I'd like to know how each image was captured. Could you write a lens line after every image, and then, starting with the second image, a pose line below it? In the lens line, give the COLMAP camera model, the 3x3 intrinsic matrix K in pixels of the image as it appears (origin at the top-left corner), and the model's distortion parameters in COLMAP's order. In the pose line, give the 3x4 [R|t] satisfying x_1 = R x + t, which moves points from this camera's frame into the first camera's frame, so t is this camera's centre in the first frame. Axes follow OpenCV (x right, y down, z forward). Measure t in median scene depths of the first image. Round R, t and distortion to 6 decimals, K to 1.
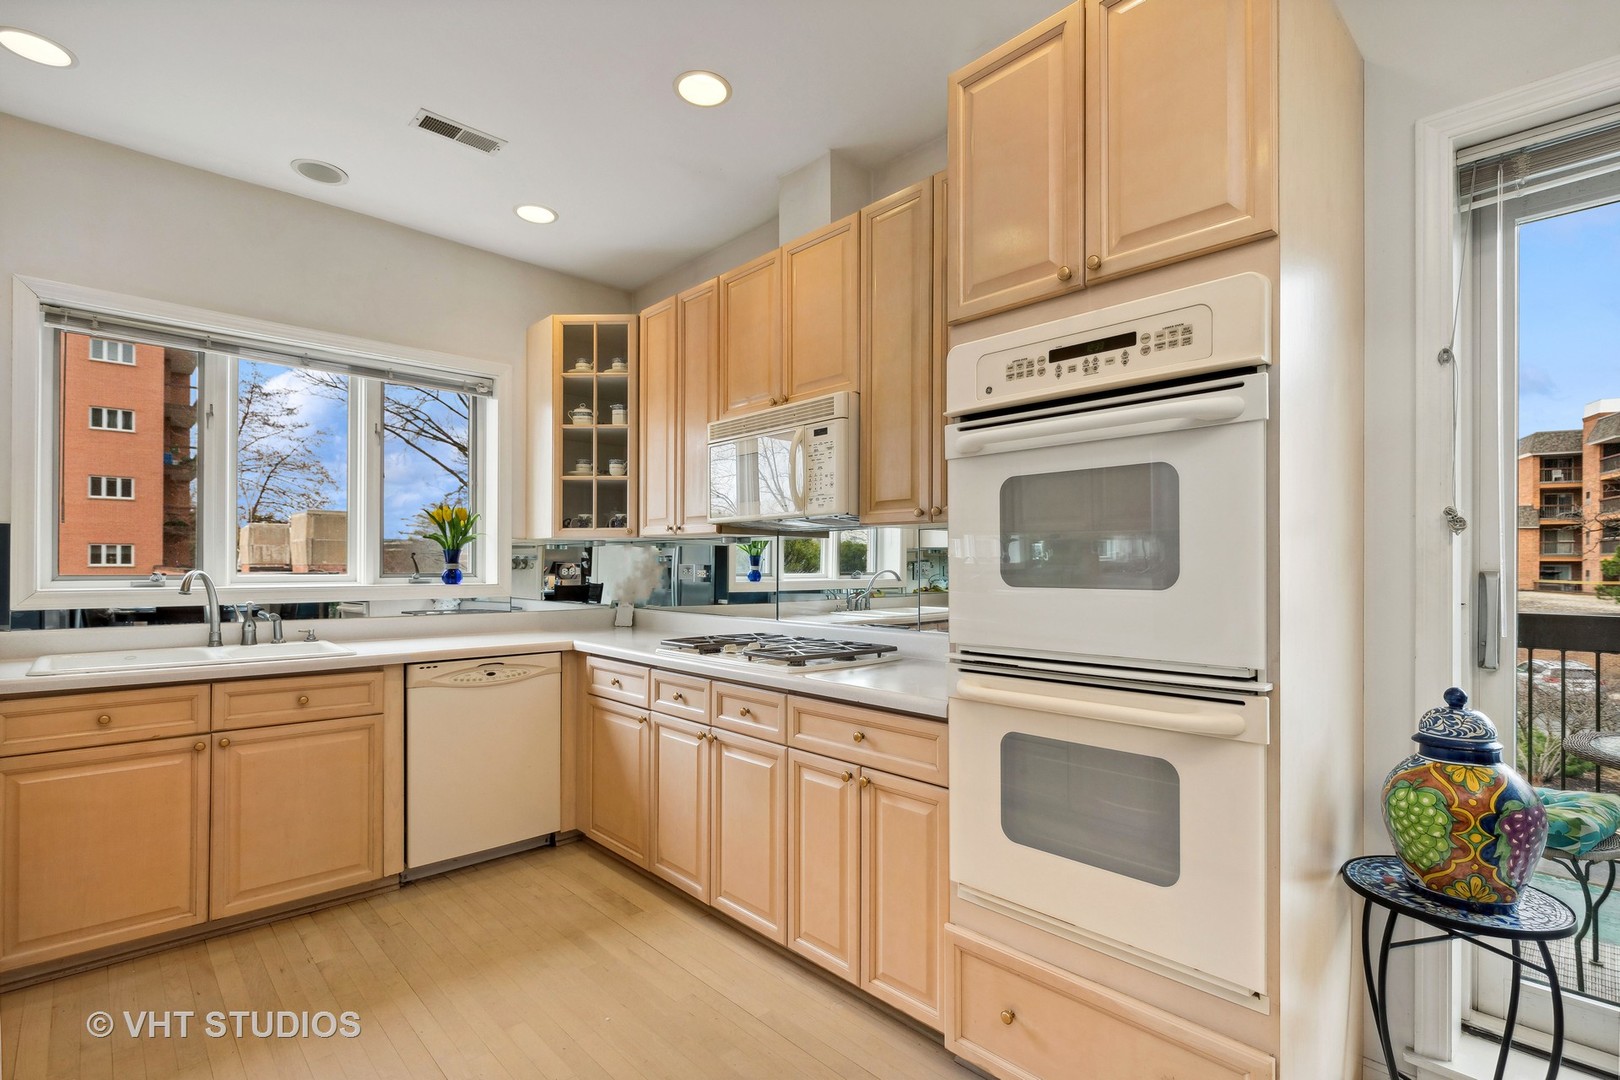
lens RADIAL K [[772.6, 0, 822.2], [0, 772.6, 560.6], [0, 0, 1]] dist [0.011170, 0.000124]
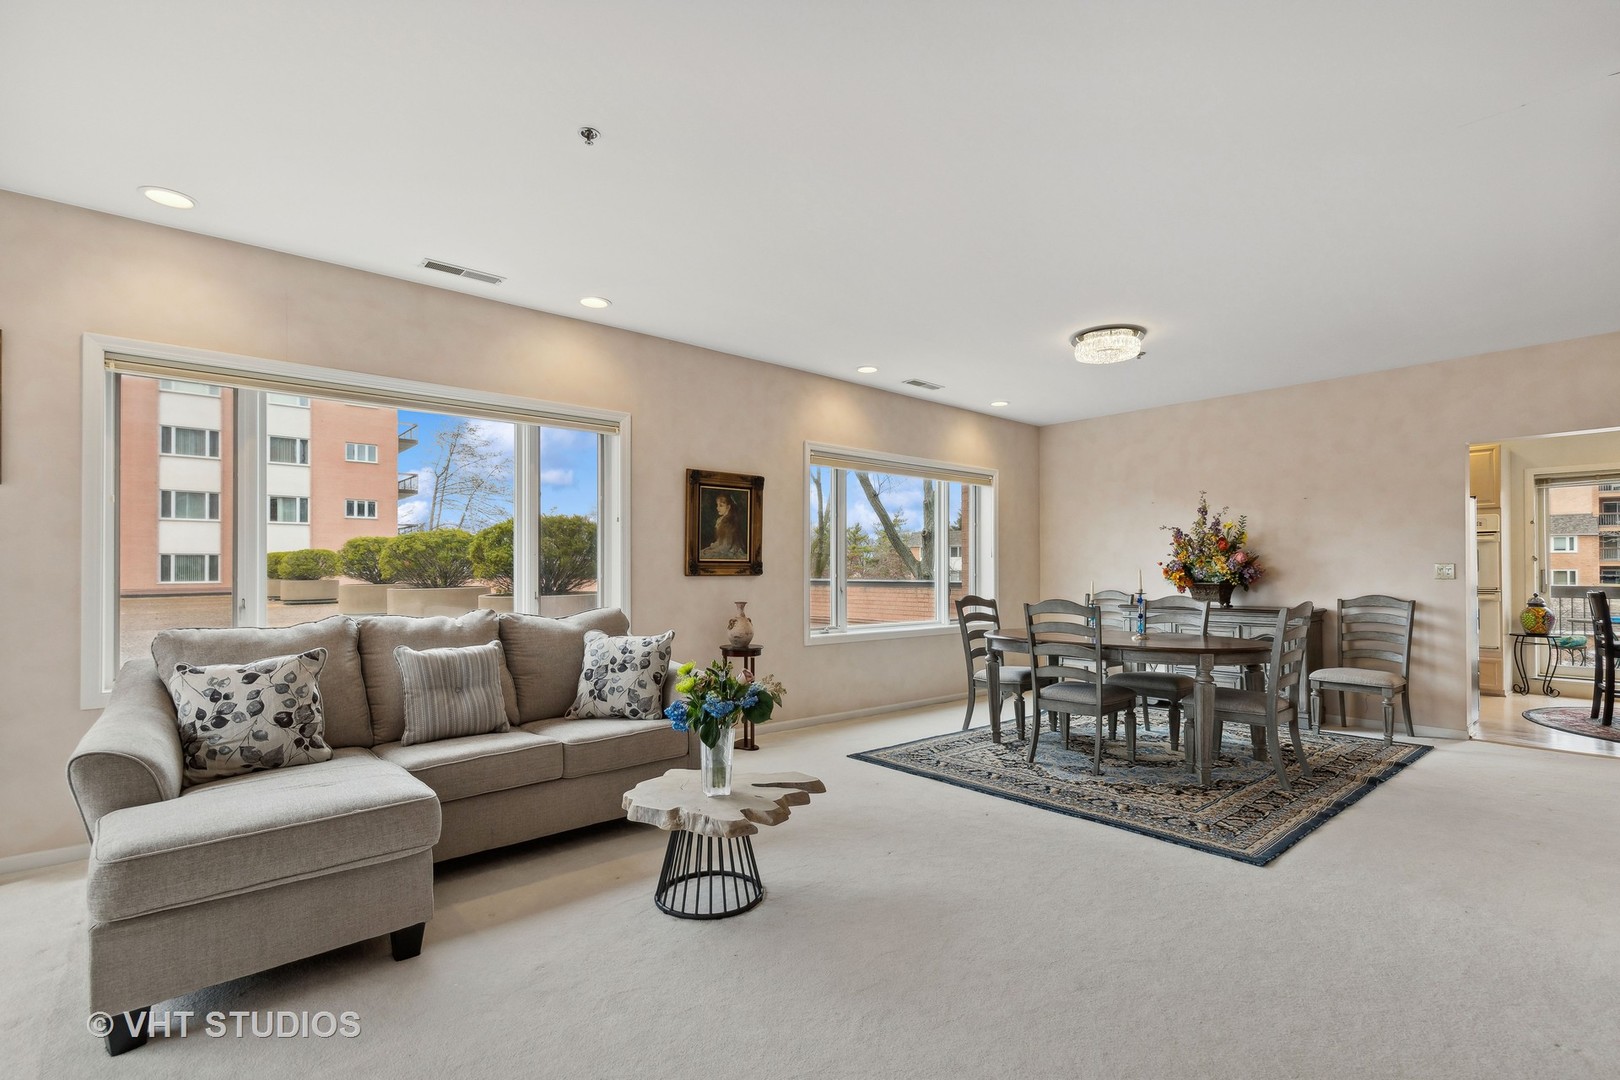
lens RADIAL K [[750.4, 0, 817.3], [0, 750.4, 559.2], [0, 0, 1]] dist [0.021508, -0.003239]
pose [[0.998374, -0.003115, -0.056912, -0.101315], [0.002522, 0.999942, -0.010494, -0.000344], [0.056941, 0.010333, 0.998324, -0.119720]]
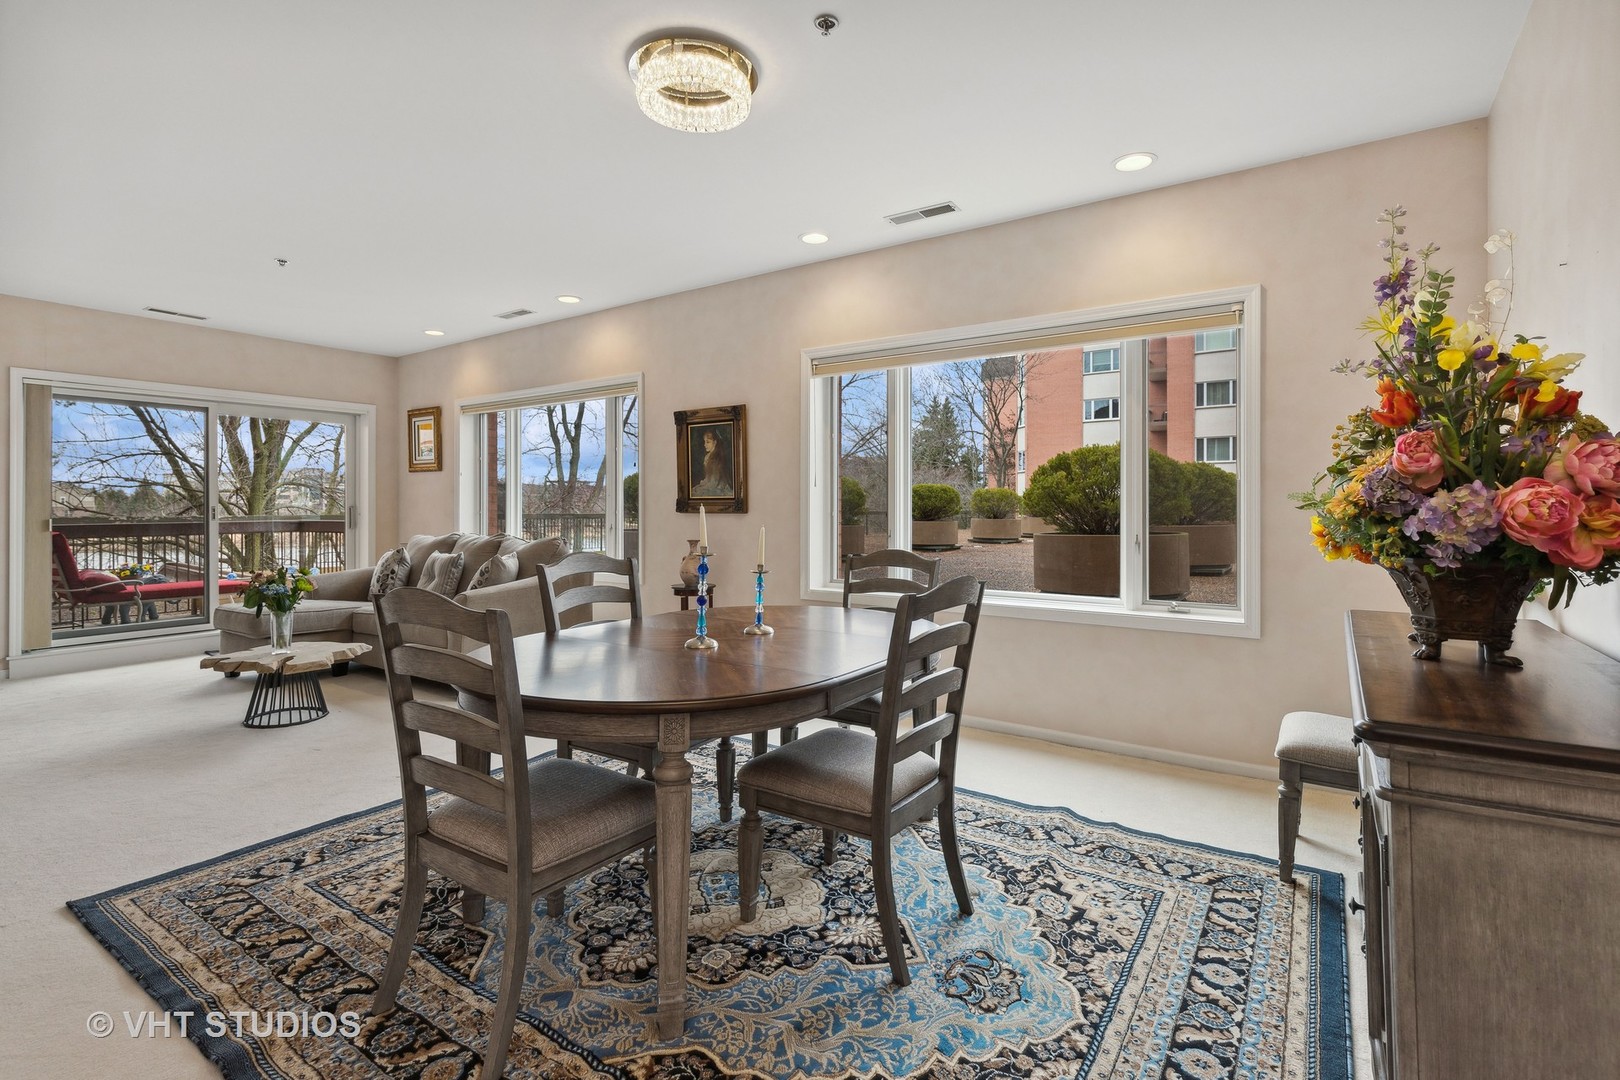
lens RADIAL K [[750.4, 0, 790.0], [0, 750.4, 498.7], [0, 0, 1]] dist [0.021508, -0.003239]
pose [[0.177165, -0.011604, -0.984113, -0.018520], [0.003463, 0.999932, -0.011167, 0.000048], [0.984175, -0.001430, 0.177193, -0.025100]]
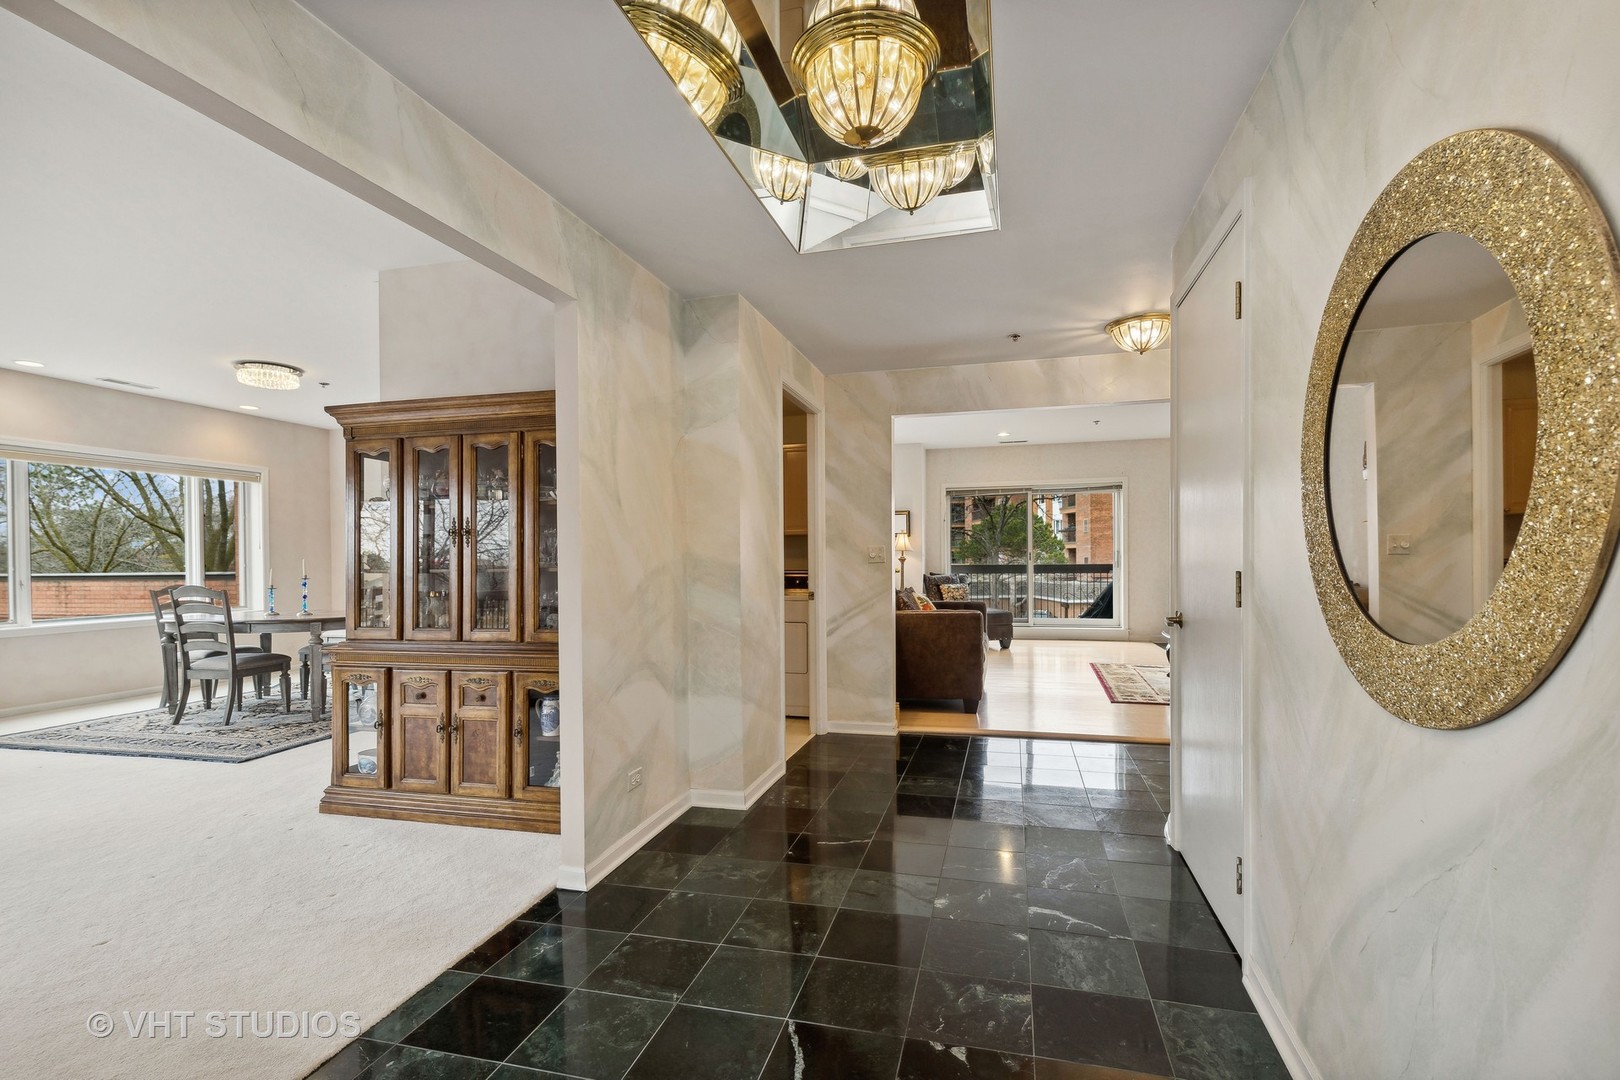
lens RADIAL K [[750.4, 0, 812.1], [0, 750.4, 559.9], [0, 0, 1]] dist [0.021508, -0.003239]
pose [[0.863051, -0.015233, 0.504887, -0.057008], [0.011360, 0.999878, 0.010748, -0.000352], [-0.504989, -0.003541, 0.863118, -0.166899]]
